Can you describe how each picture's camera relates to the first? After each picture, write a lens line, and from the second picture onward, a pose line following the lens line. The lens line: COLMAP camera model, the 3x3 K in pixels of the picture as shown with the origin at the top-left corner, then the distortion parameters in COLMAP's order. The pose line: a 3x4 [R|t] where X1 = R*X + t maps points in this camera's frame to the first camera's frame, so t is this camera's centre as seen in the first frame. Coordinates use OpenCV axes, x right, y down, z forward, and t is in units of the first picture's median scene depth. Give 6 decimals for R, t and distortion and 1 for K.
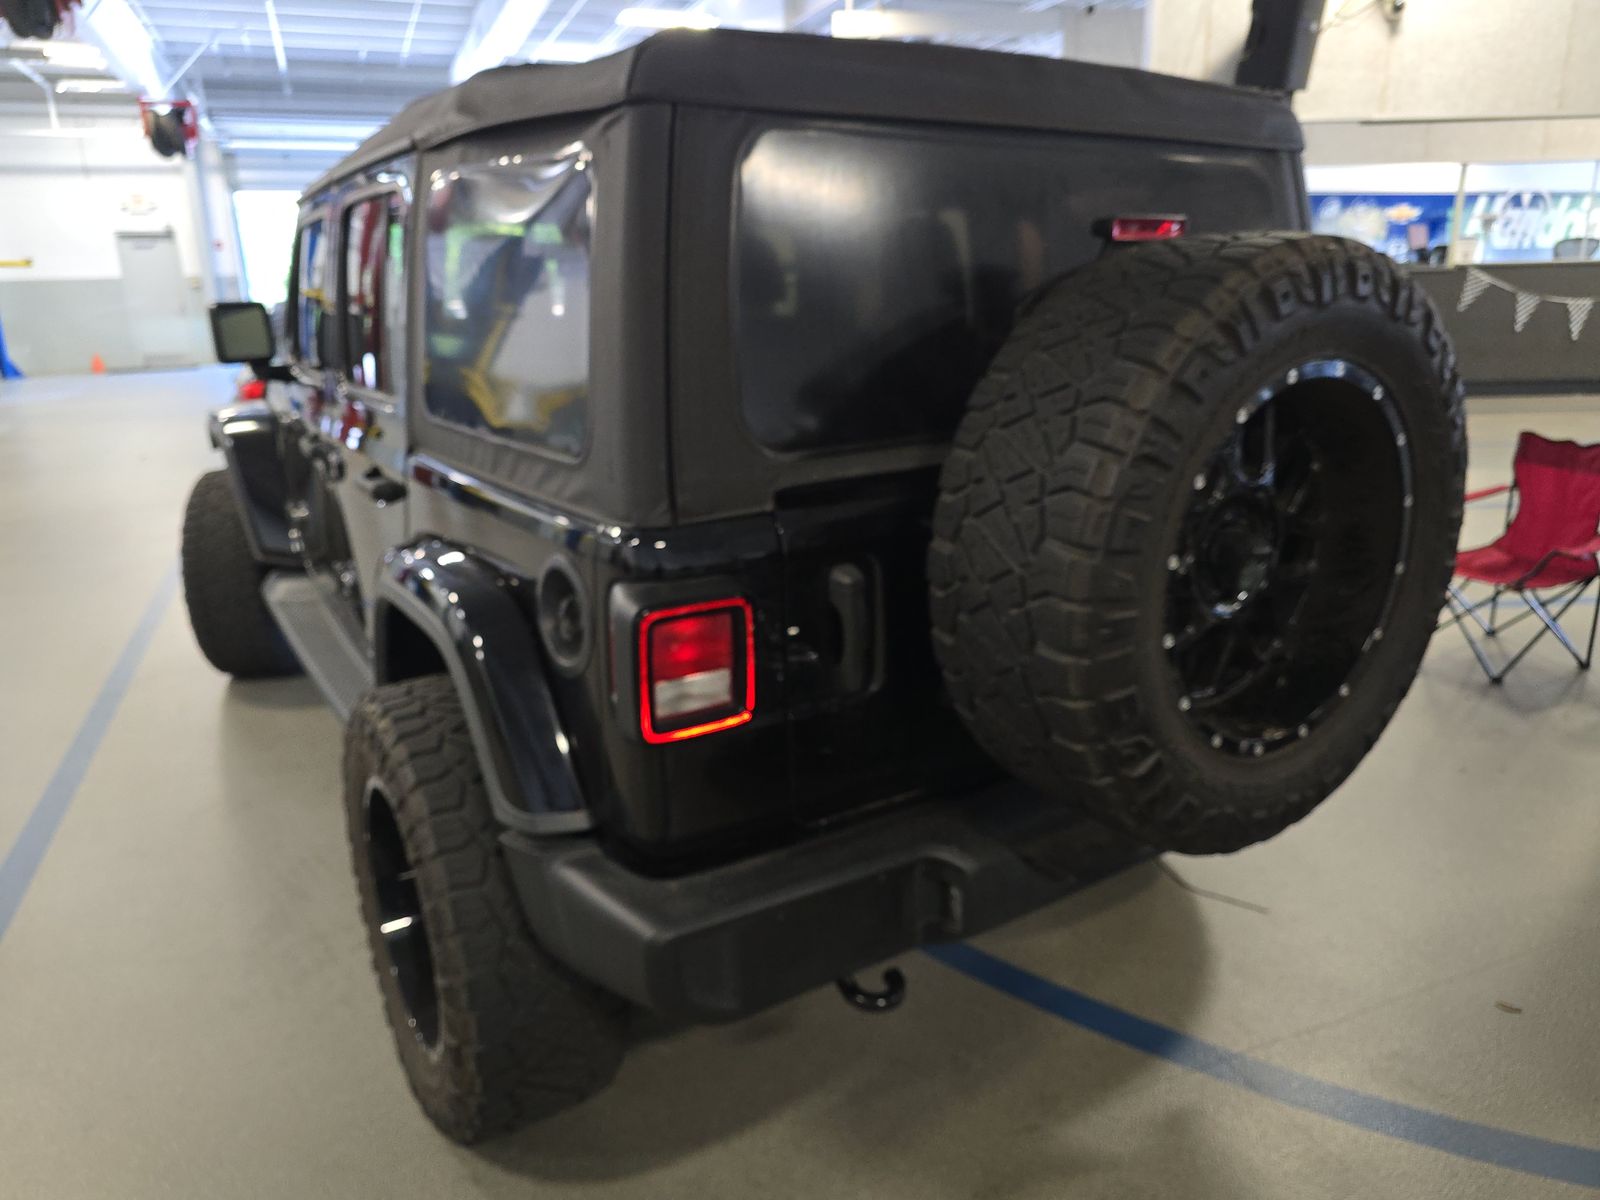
lens RADIAL K [[1082.3, 0, 793.9], [0, 1082.3, 587.9], [0, 0, 1]] dist [0.011997, -0.010492]
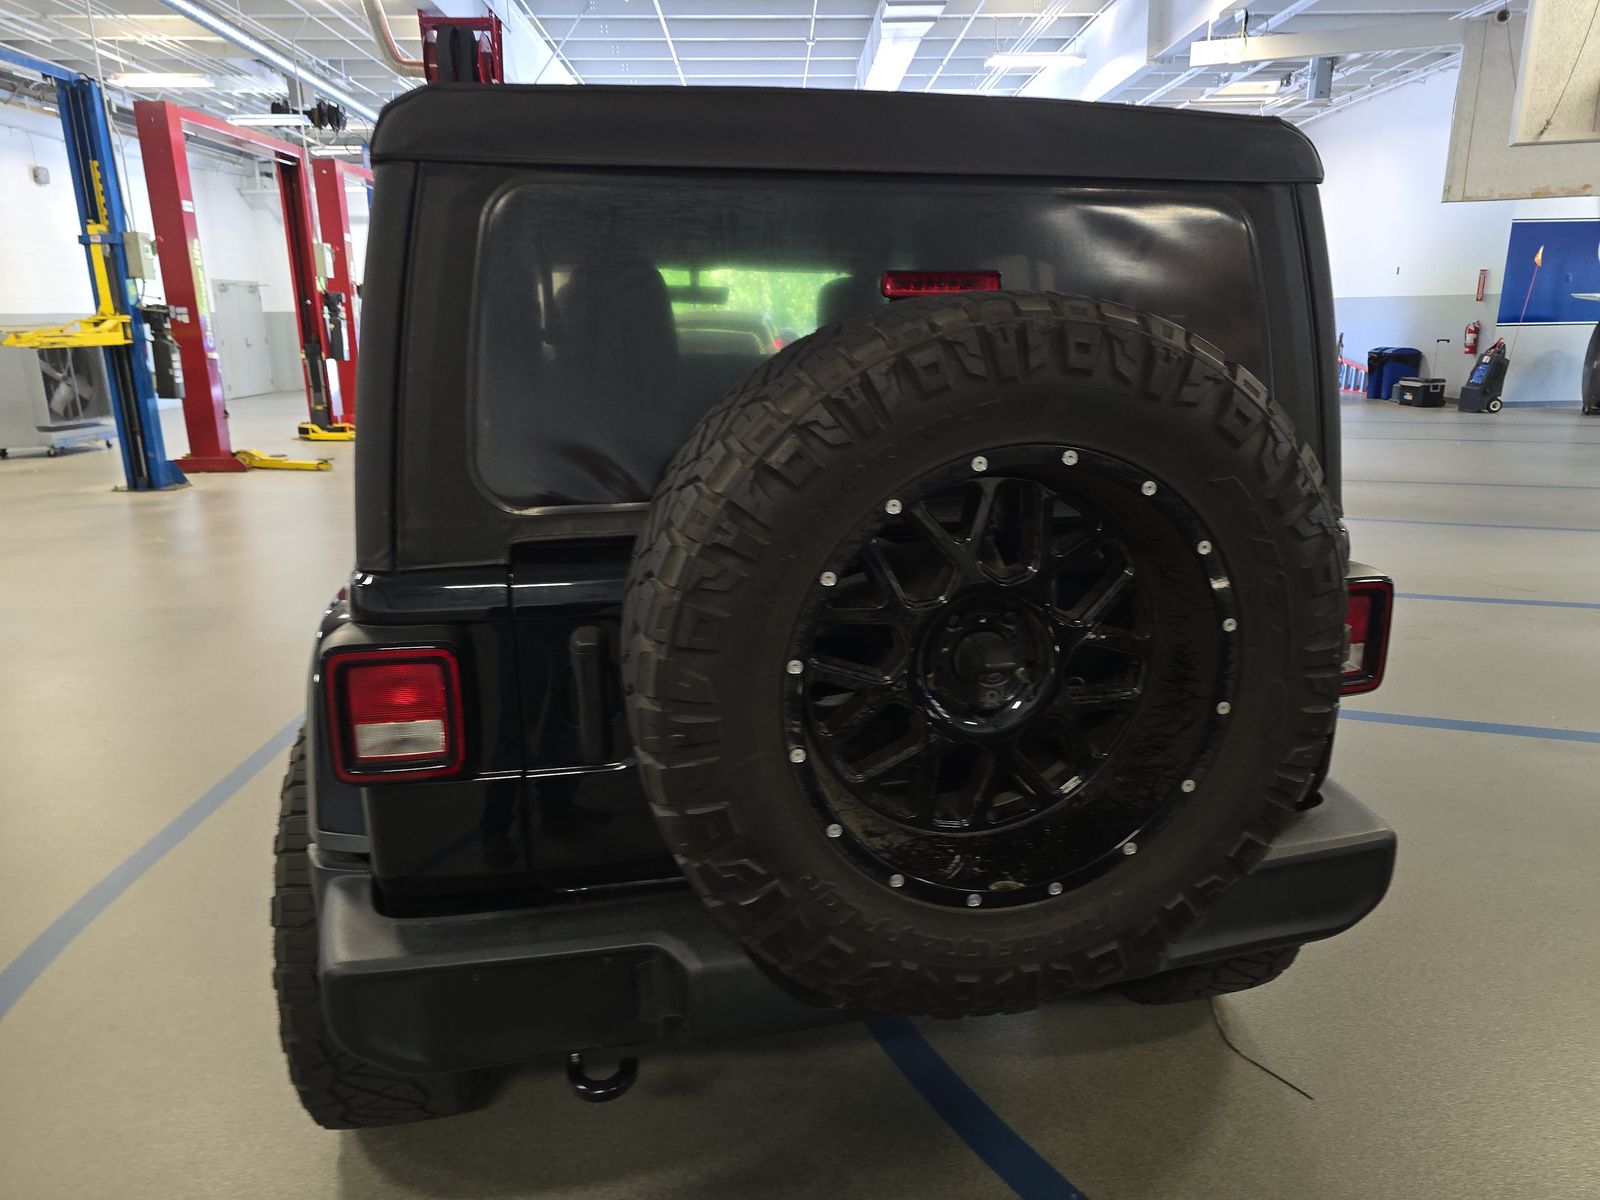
lens RADIAL K [[1082.3, 0, 795.1], [0, 1082.3, 598.3], [0, 0, 1]] dist [0.011997, -0.010492]
pose [[0.936646, 0.097101, -0.336550, 0.531825], [-0.103369, 0.994643, -0.000712, -0.065502], [0.334678, 0.035455, 0.941665, 0.147054]]
